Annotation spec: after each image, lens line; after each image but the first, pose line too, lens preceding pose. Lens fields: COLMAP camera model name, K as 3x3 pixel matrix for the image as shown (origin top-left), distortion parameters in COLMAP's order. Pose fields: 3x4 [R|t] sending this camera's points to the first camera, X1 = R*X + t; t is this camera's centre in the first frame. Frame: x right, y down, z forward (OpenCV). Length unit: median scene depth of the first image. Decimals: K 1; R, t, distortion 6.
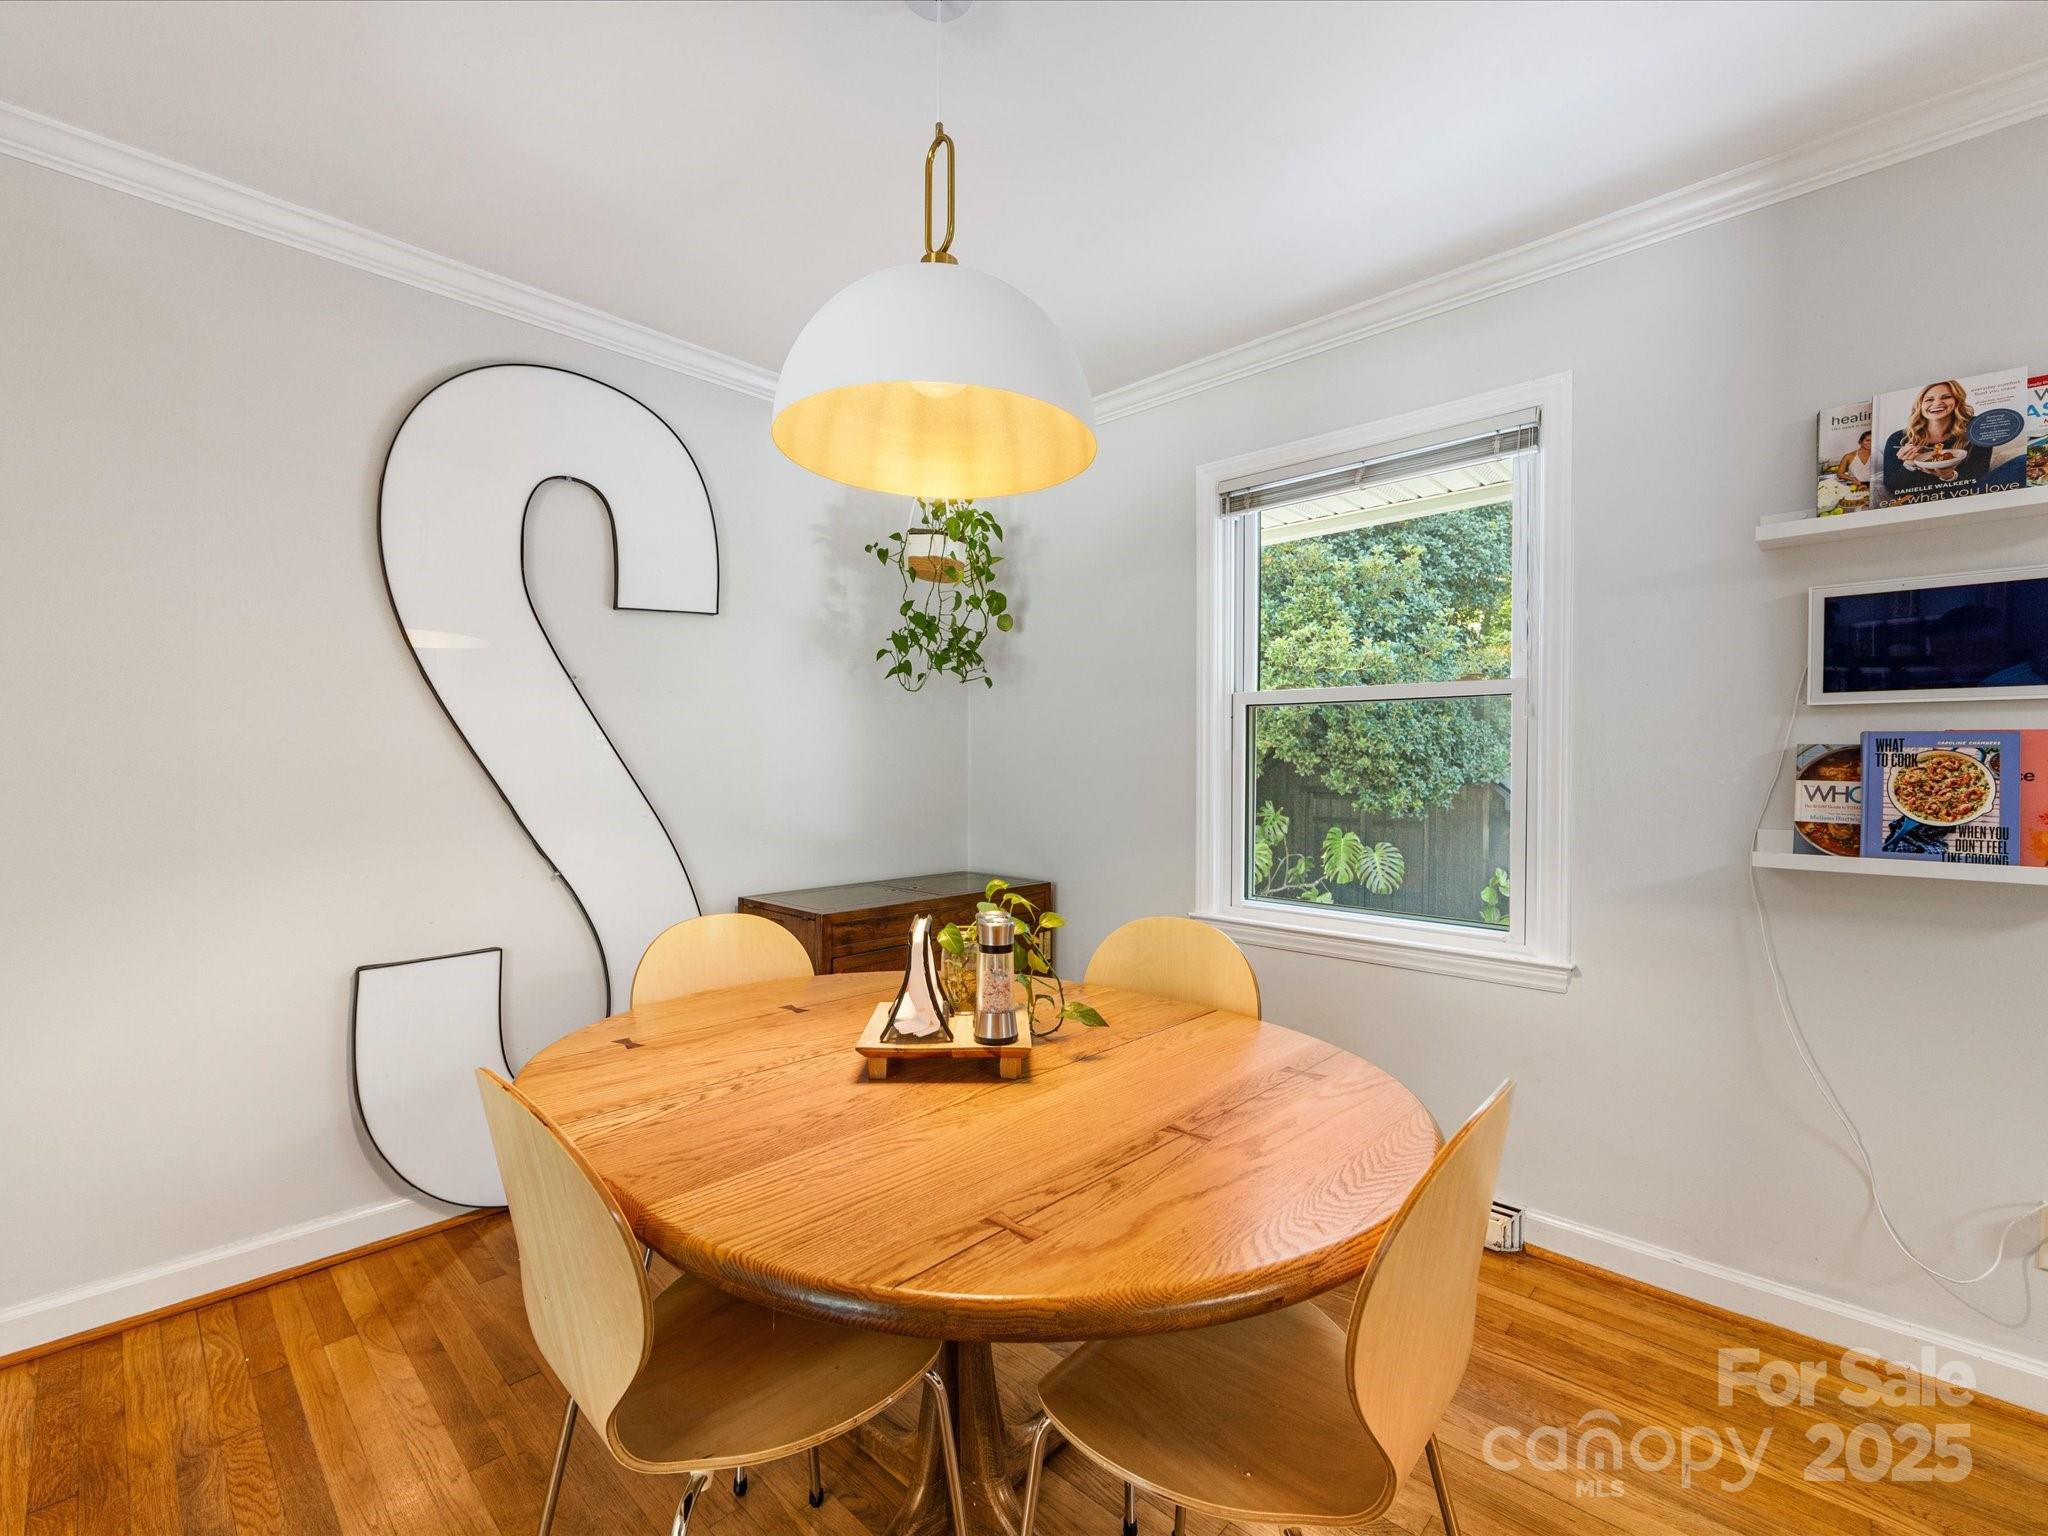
lens RADIAL K [[907.5, 0, 1022.2], [0, 907.5, 771.4], [0, 0, 1]] dist [-0.001869, -0.000487]
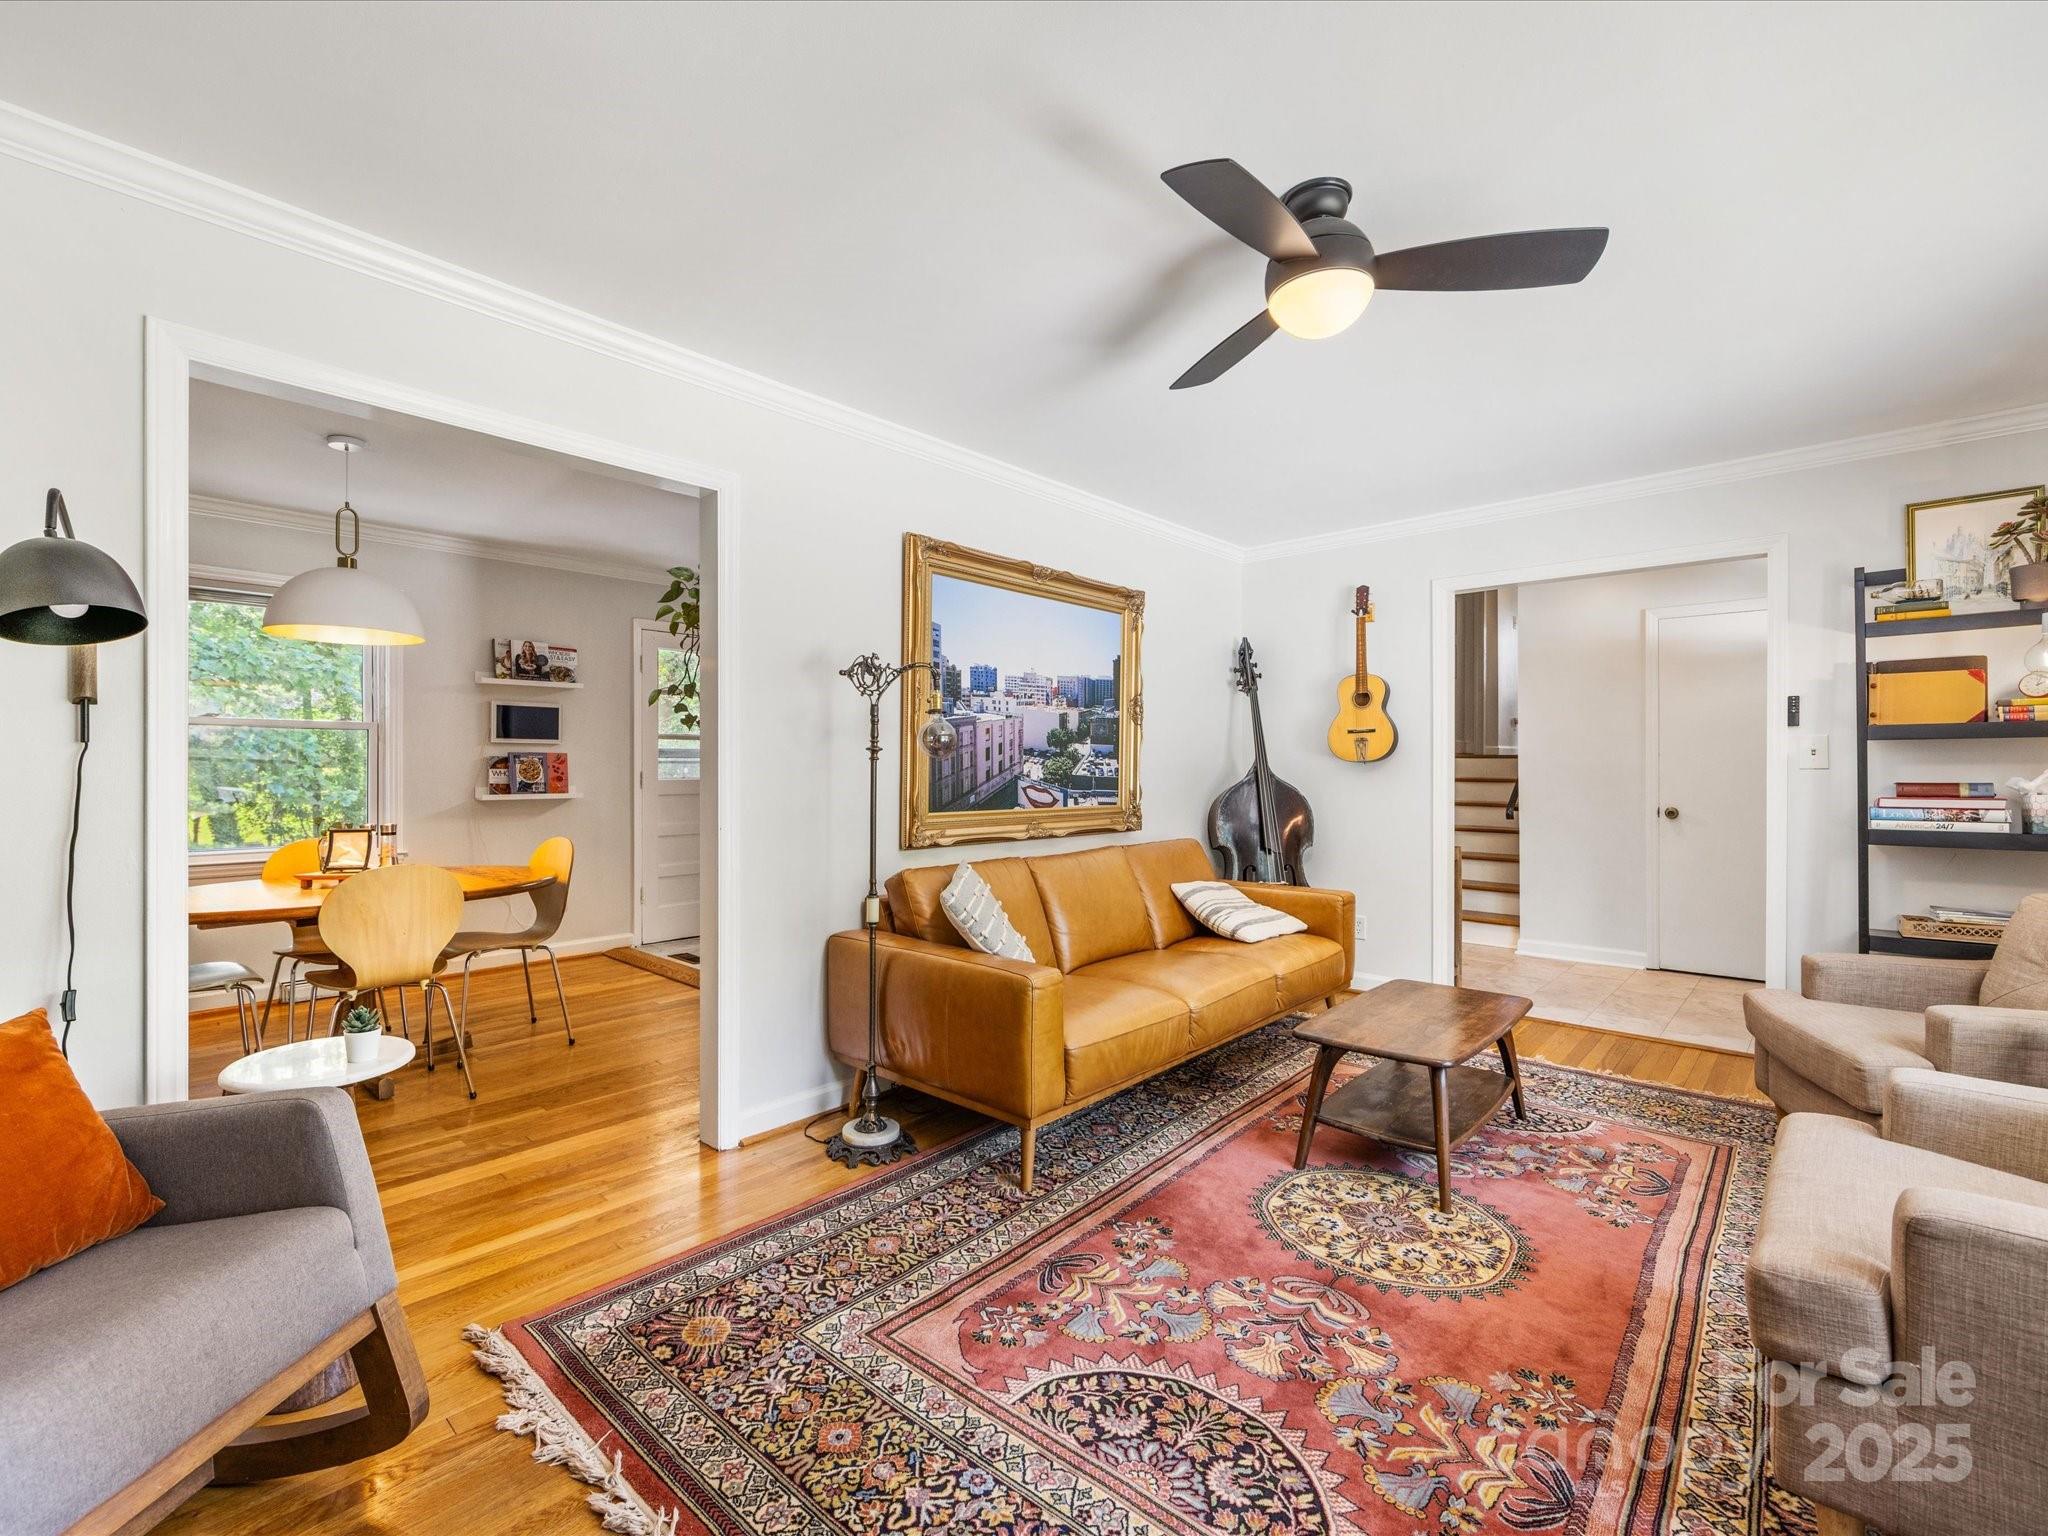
lens RADIAL K [[904.1, 0, 1021.6], [0, 904.1, 770.8], [0, 0, 1]] dist [-0.000839, -0.000574]
pose [[-0.035286, -0.010941, 0.999317, -2.043670], [0.004394, 0.999929, 0.011103, -0.008450], [-0.999368, 0.004783, -0.035236, -0.558099]]
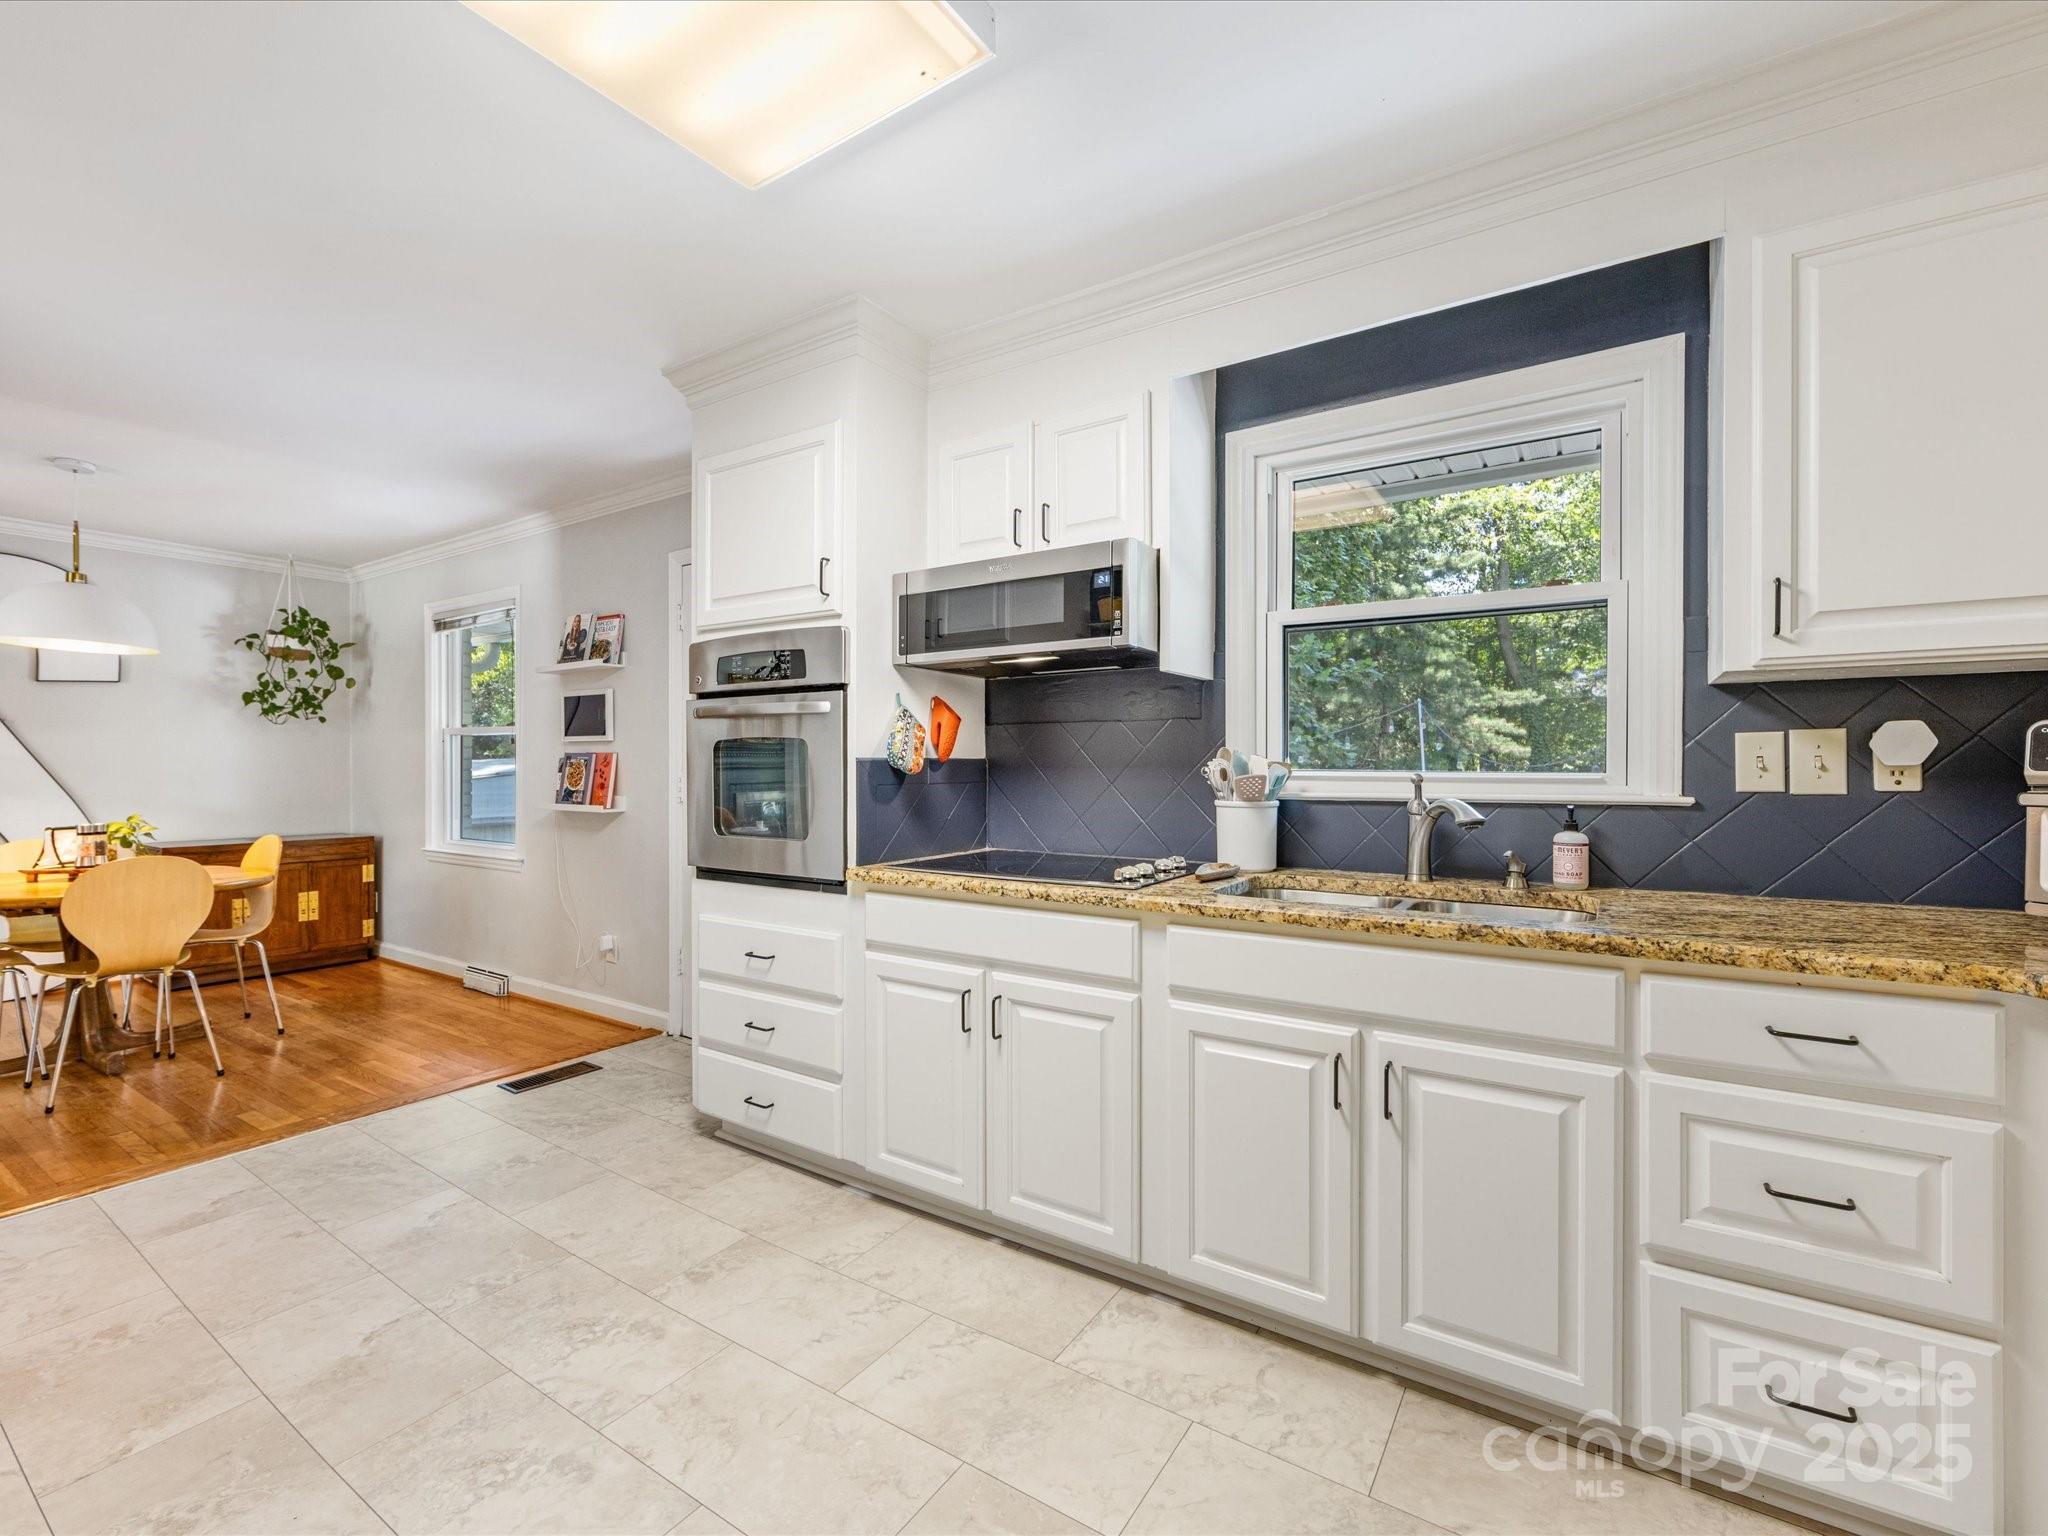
lens RADIAL K [[904.1, 0, 1021.6], [0, 904.1, 770.8], [0, 0, 1]] dist [-0.000839, -0.000574]
pose [[0.984509, -0.002712, 0.175311, 1.683276], [0.003389, 0.999988, -0.003564, 0.017572], [-0.175300, 0.004103, 0.984507, -1.601594]]
